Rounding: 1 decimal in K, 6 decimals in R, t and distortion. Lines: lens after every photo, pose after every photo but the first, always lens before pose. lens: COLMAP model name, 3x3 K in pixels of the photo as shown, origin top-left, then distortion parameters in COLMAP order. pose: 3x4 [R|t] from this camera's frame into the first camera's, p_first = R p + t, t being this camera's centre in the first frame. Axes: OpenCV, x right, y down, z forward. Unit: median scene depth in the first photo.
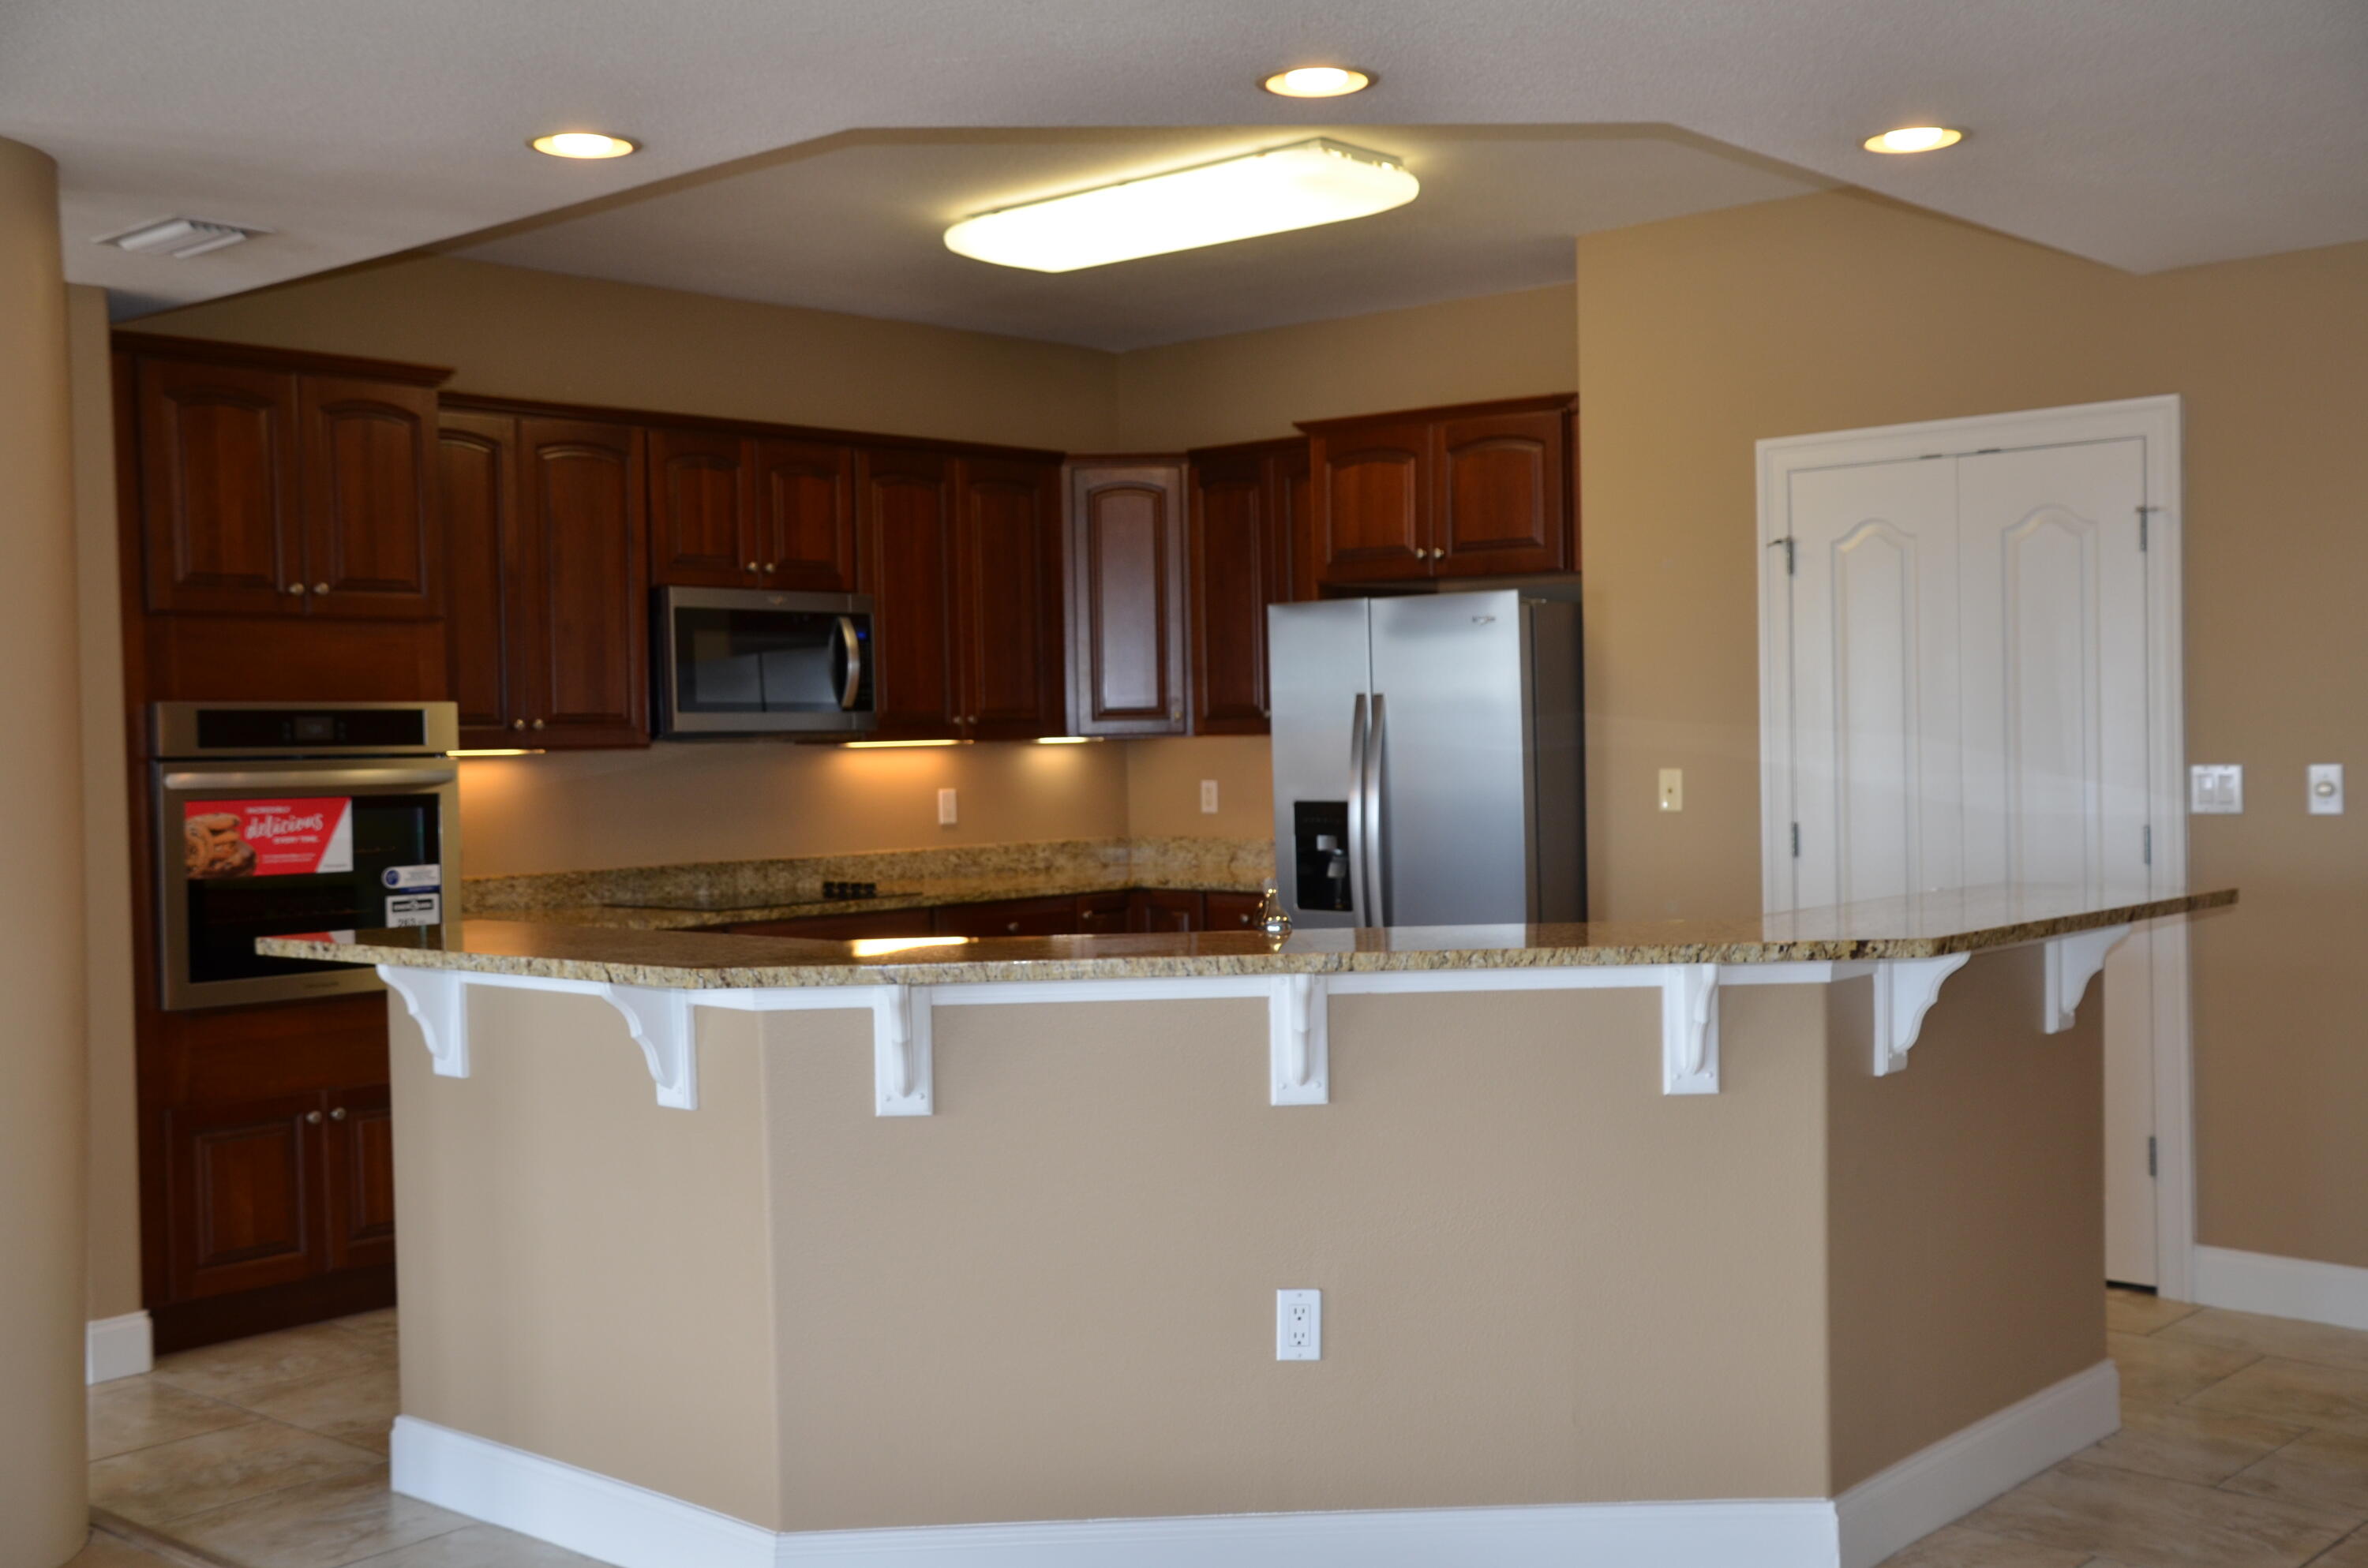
lens RADIAL K [[2473.8, 0, 1193.9], [0, 2473.8, 794.1], [0, 0, 1]] dist [-0.026768, 0.239200]
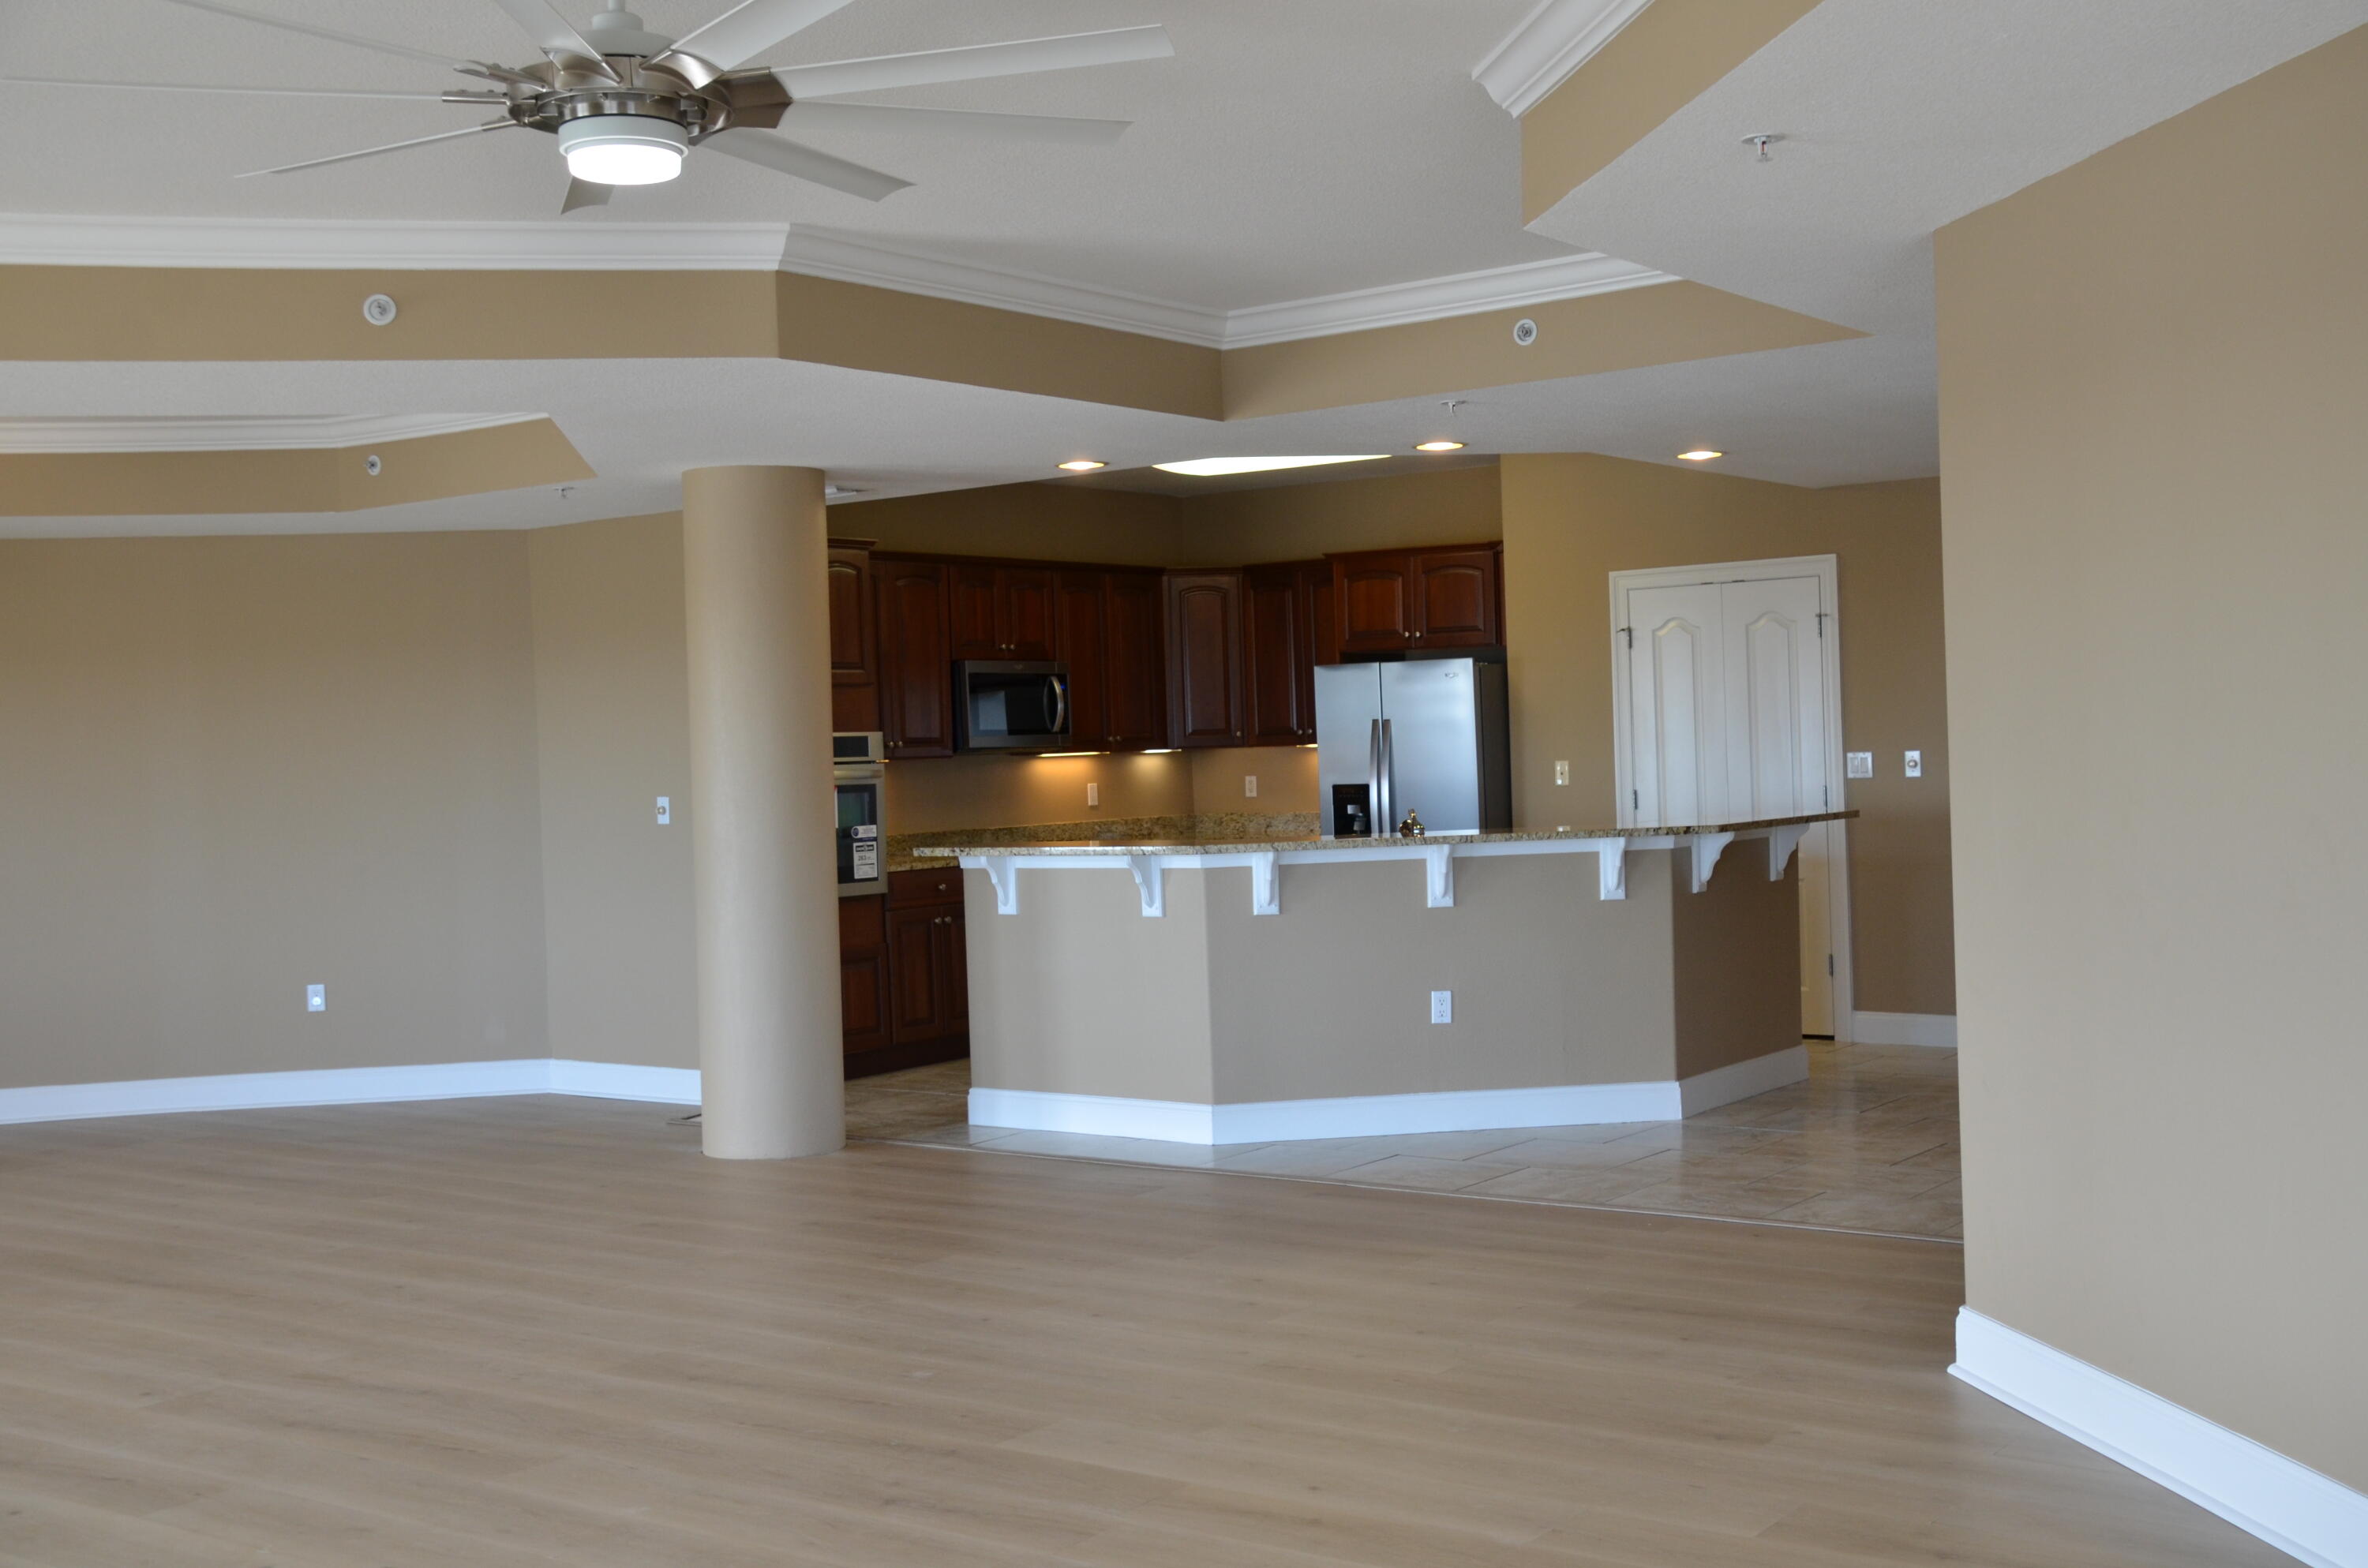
lens RADIAL K [[2473.8, 0, 1193.9], [0, 2473.8, 794.1], [0, 0, 1]] dist [-0.026768, 0.239200]
pose [[0.995719, -0.016142, 0.091007, -0.211832], [0.016897, 0.999829, -0.007524, 0.020925], [-0.090870, 0.009030, 0.995822, -0.666788]]
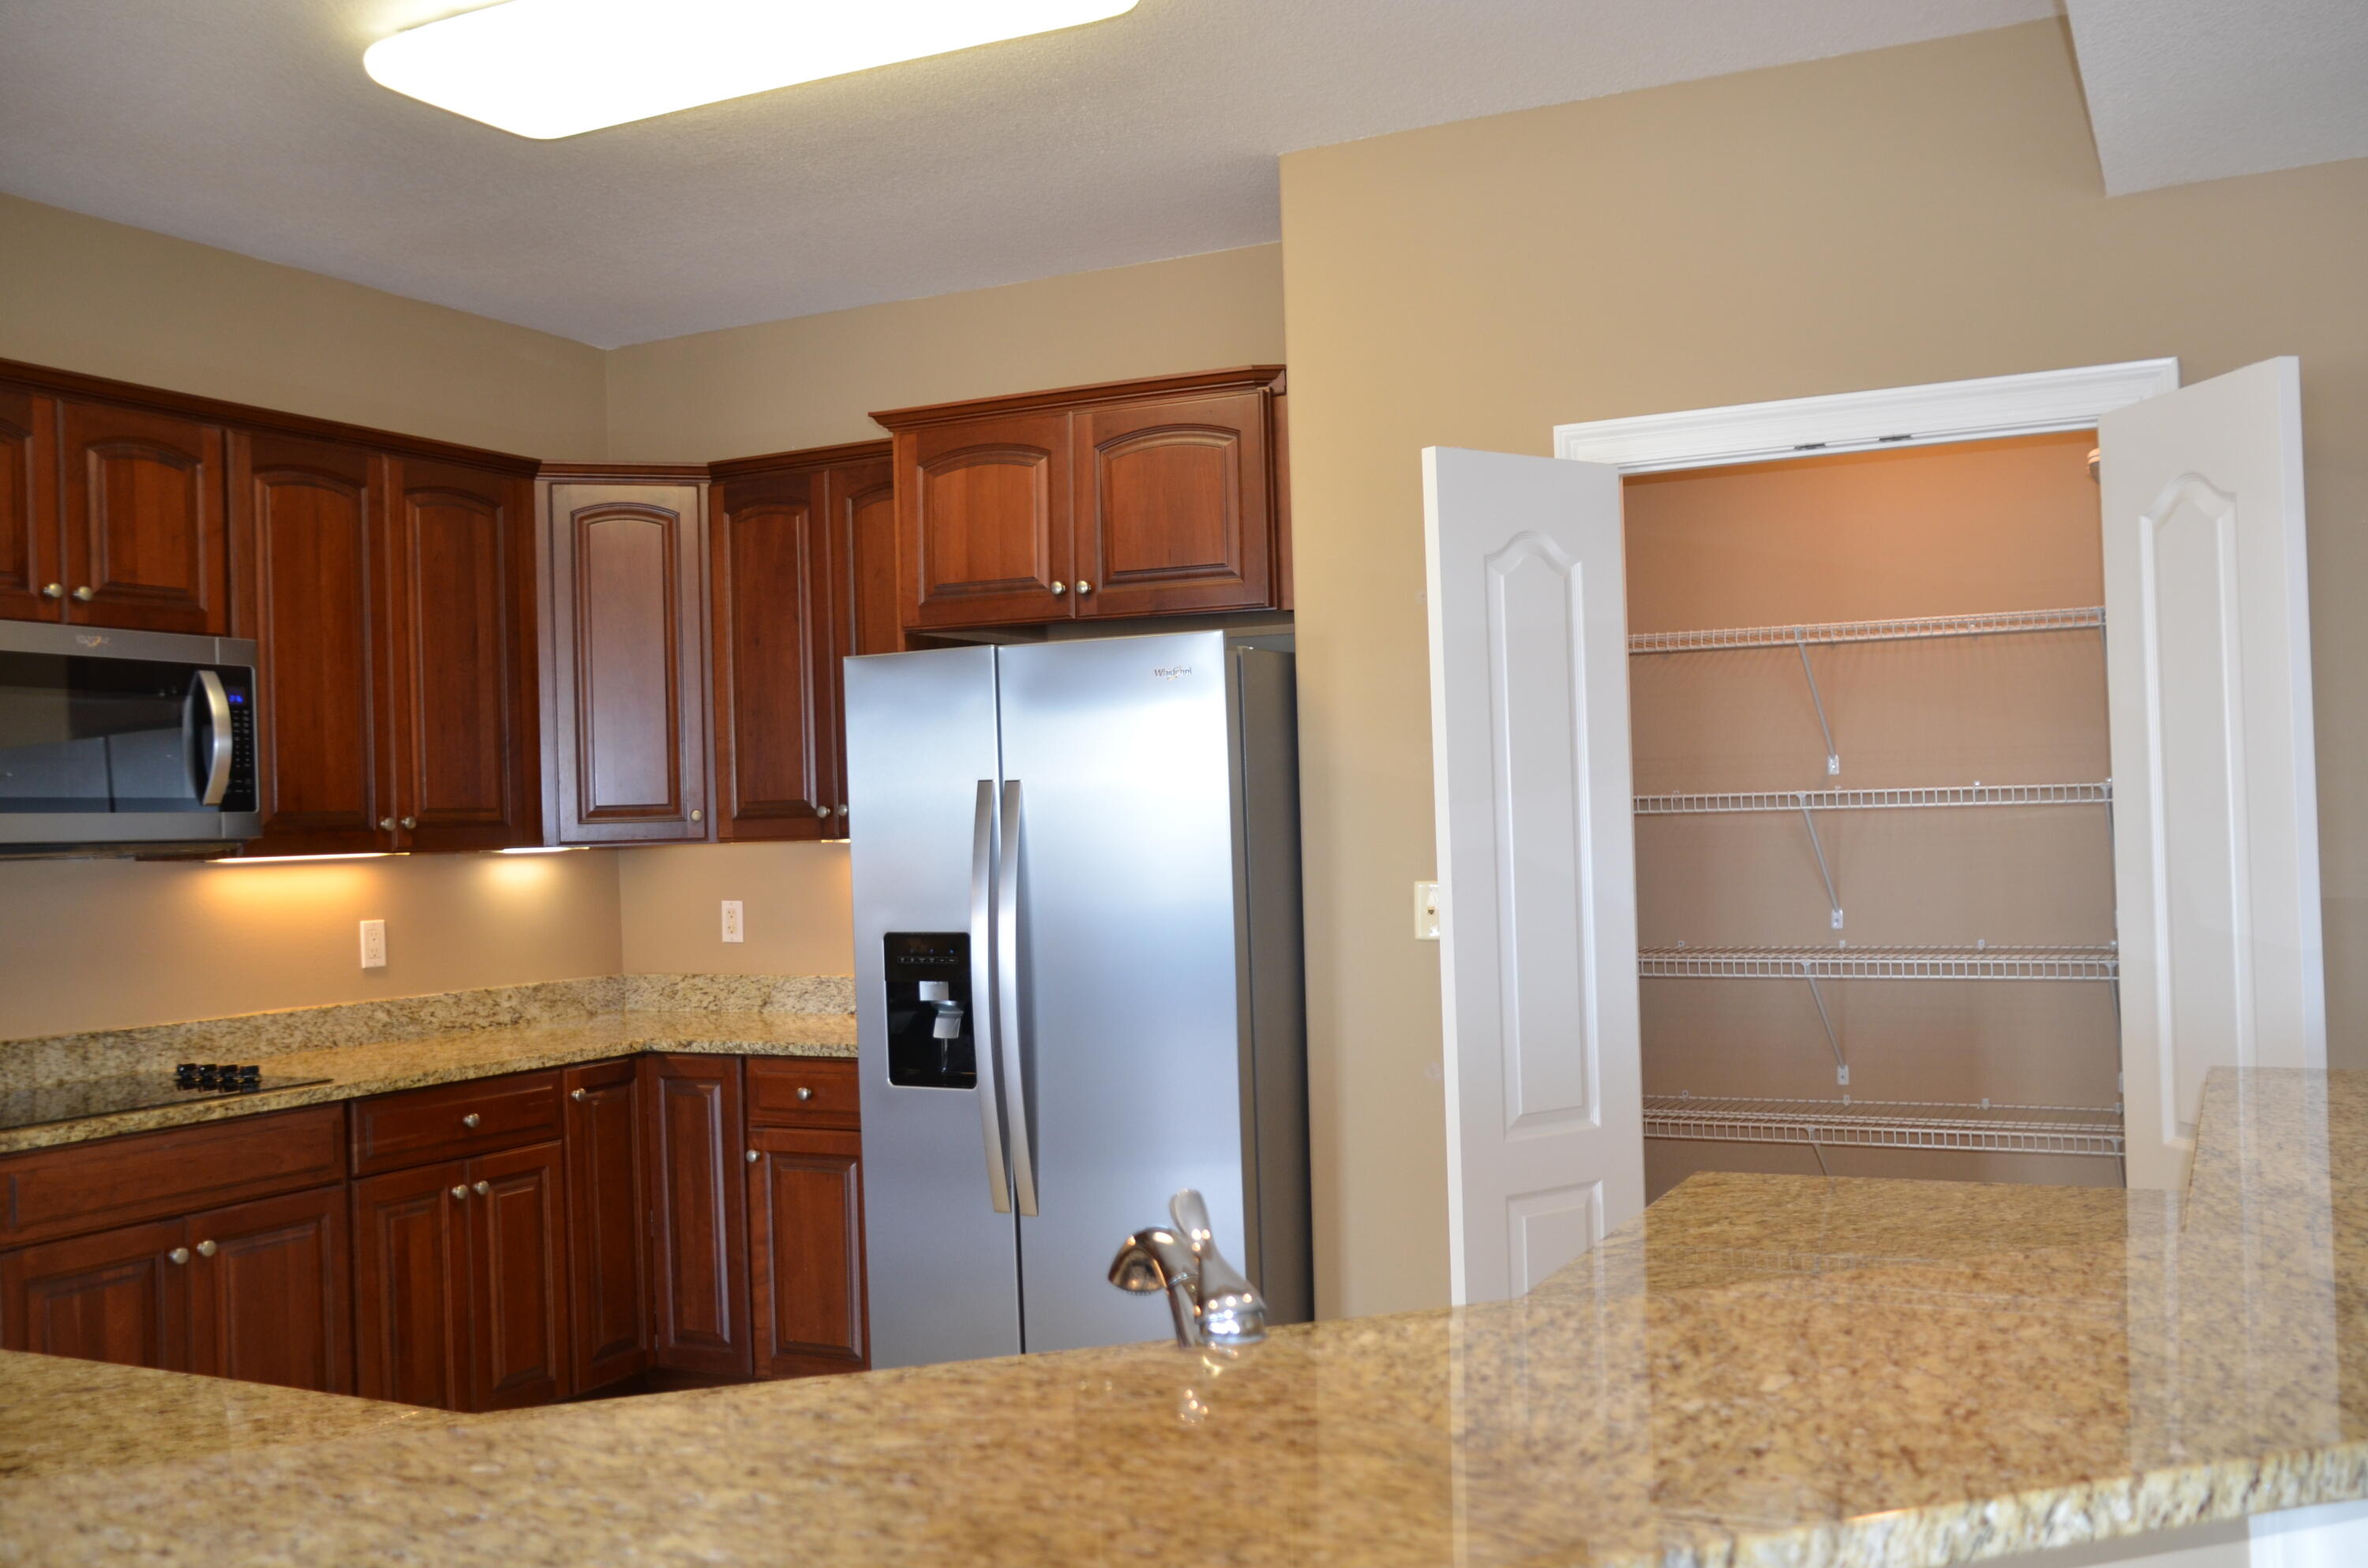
lens RADIAL K [[2137.2, 0, 1189.8], [0, 2137.2, 794.4], [0, 0, 1]] dist [-0.084881, 0.151713]
pose [[0.965259, -0.005550, 0.261238, -0.036381], [0.017274, 0.998943, -0.042604, -0.009537], [-0.260725, 0.045636, 0.964334, 0.403309]]
